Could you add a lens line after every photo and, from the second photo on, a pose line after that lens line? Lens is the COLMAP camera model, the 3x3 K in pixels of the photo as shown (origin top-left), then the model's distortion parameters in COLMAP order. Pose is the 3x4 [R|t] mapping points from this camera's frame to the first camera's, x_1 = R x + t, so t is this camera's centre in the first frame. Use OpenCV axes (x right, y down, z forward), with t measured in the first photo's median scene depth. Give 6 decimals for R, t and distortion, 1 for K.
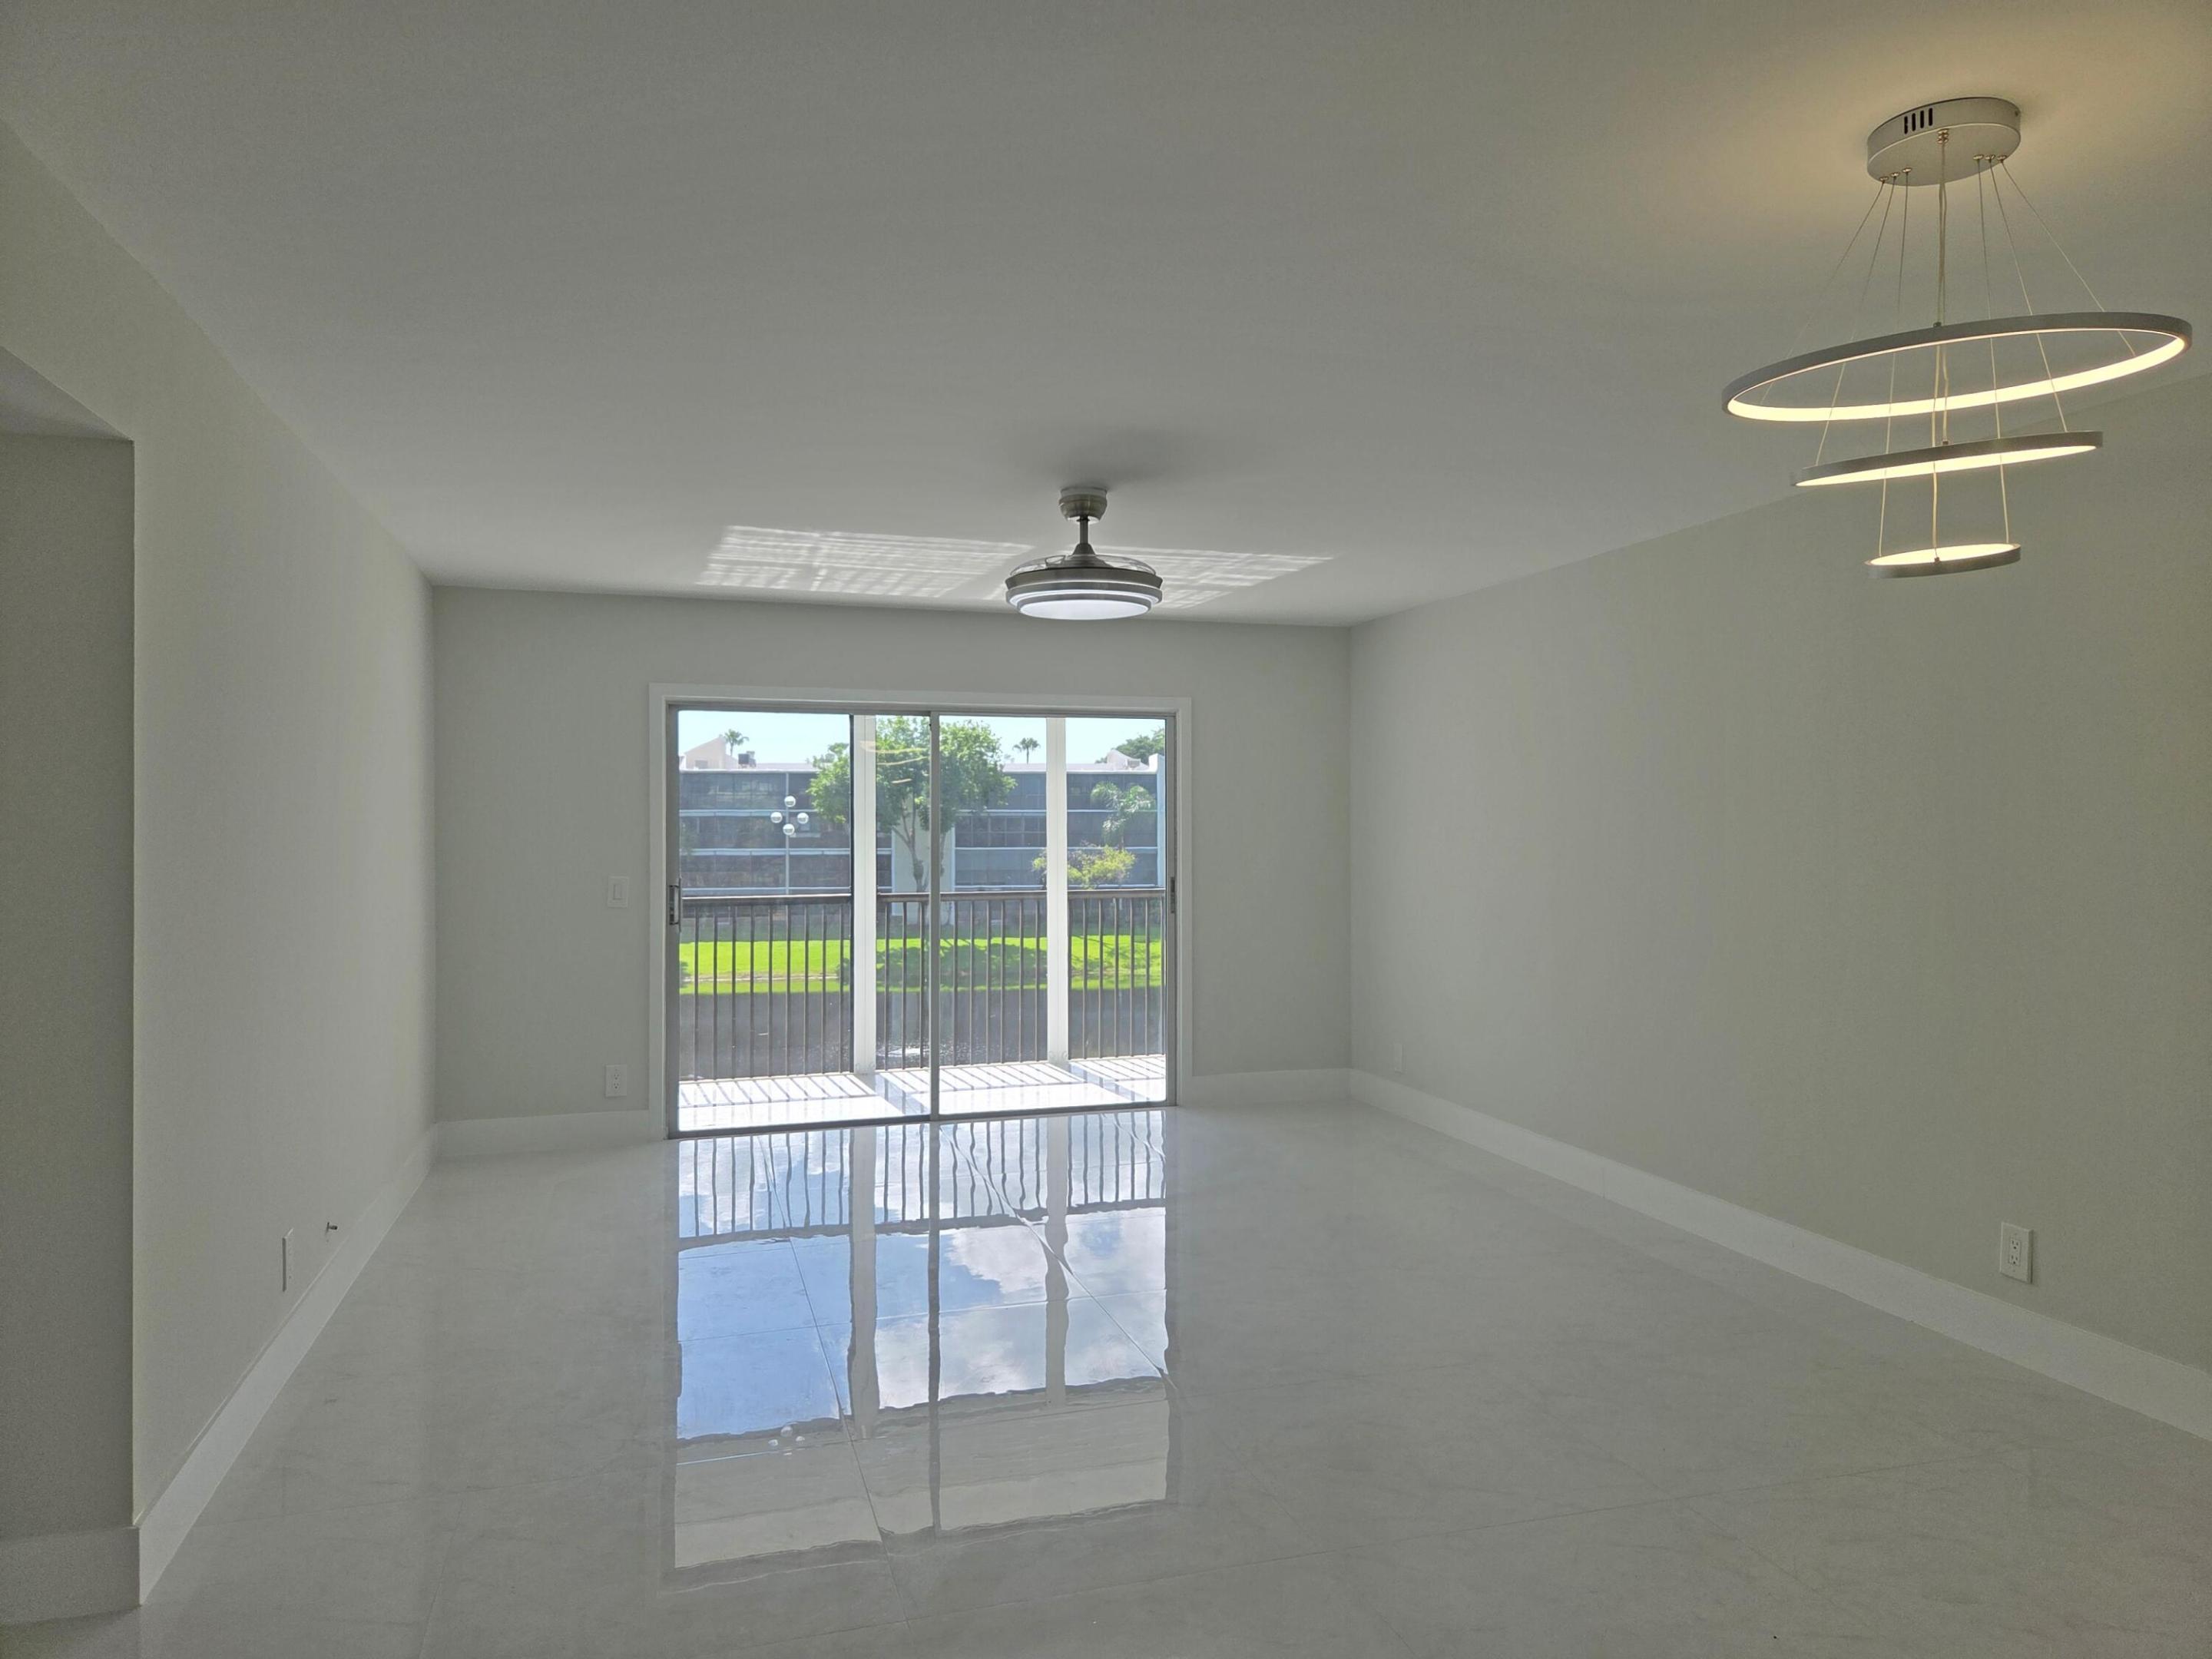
lens RADIAL K [[1443.8, 0, 1106.0], [0, 1443.8, 829.5], [0, 0, 1]] dist [0.073058, -0.045399]
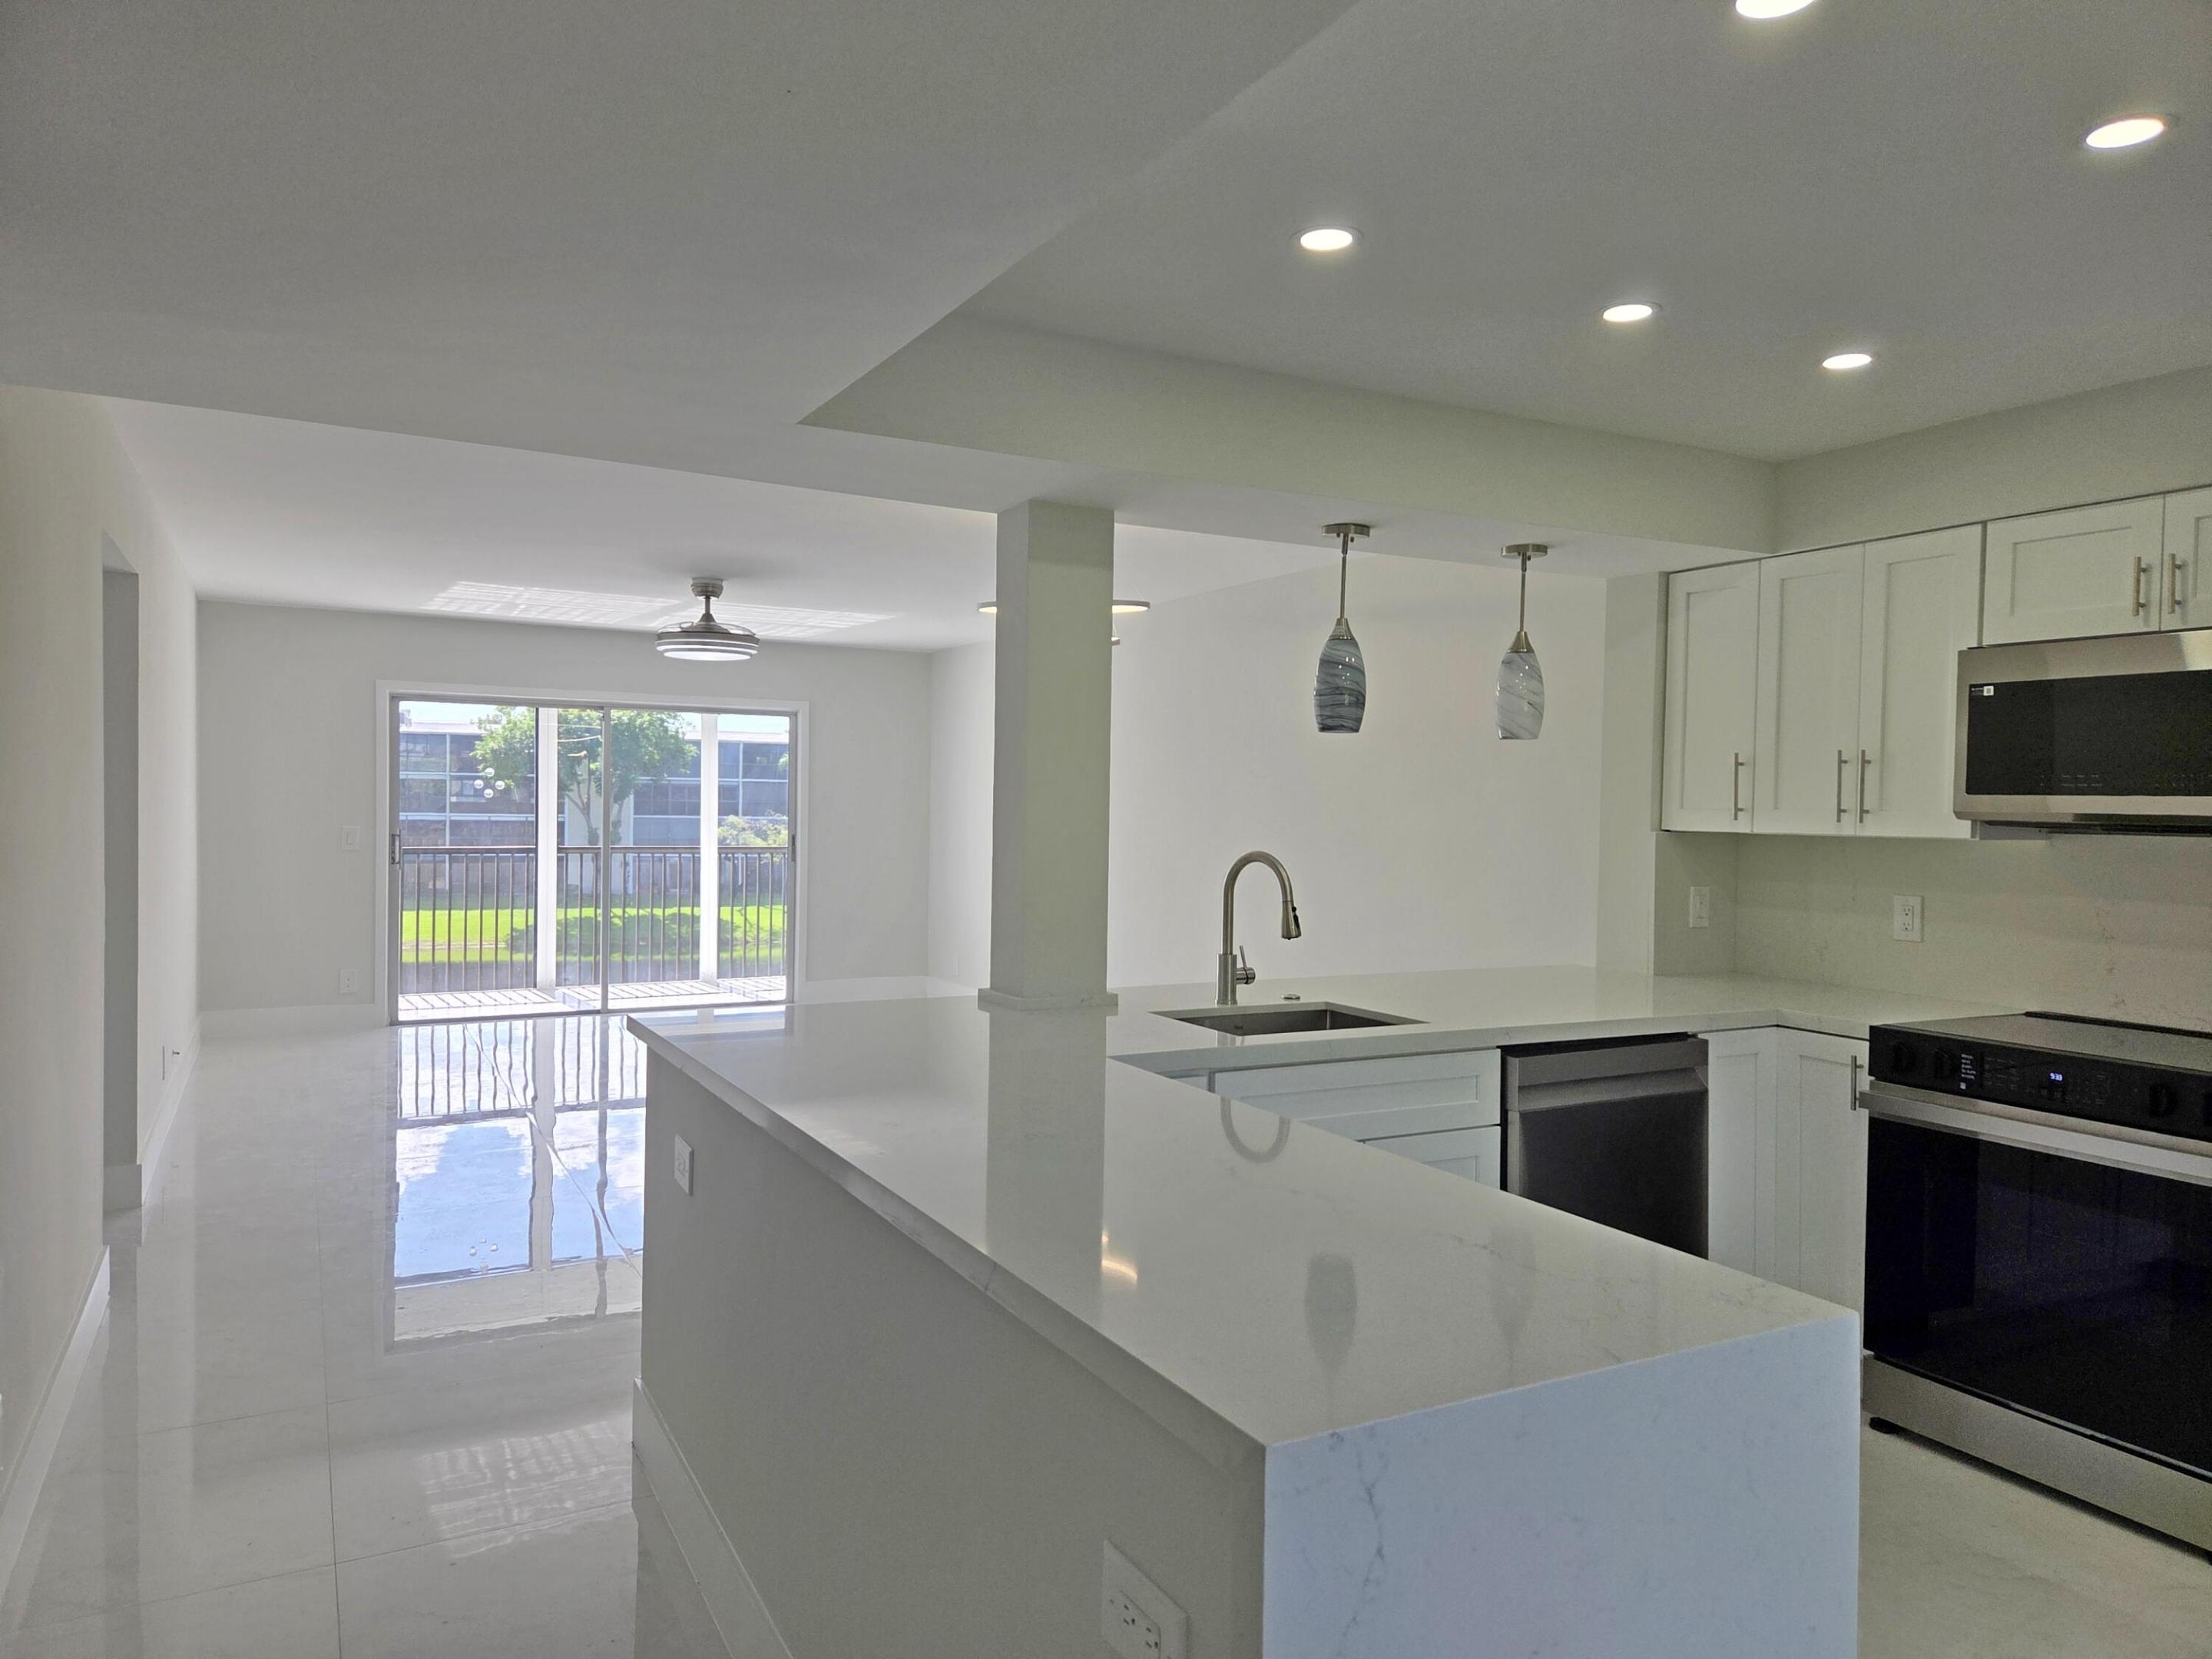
lens RADIAL K [[1478.4, 0, 1155.2], [0, 1478.4, 842.5], [0, 0, 1]] dist [0.006977, 0.003809]
pose [[0.972814, 0.012496, 0.231252, 0.049729], [-0.018625, 0.999530, 0.024339, 0.000270], [-0.230839, -0.027985, 0.972589, -0.374227]]
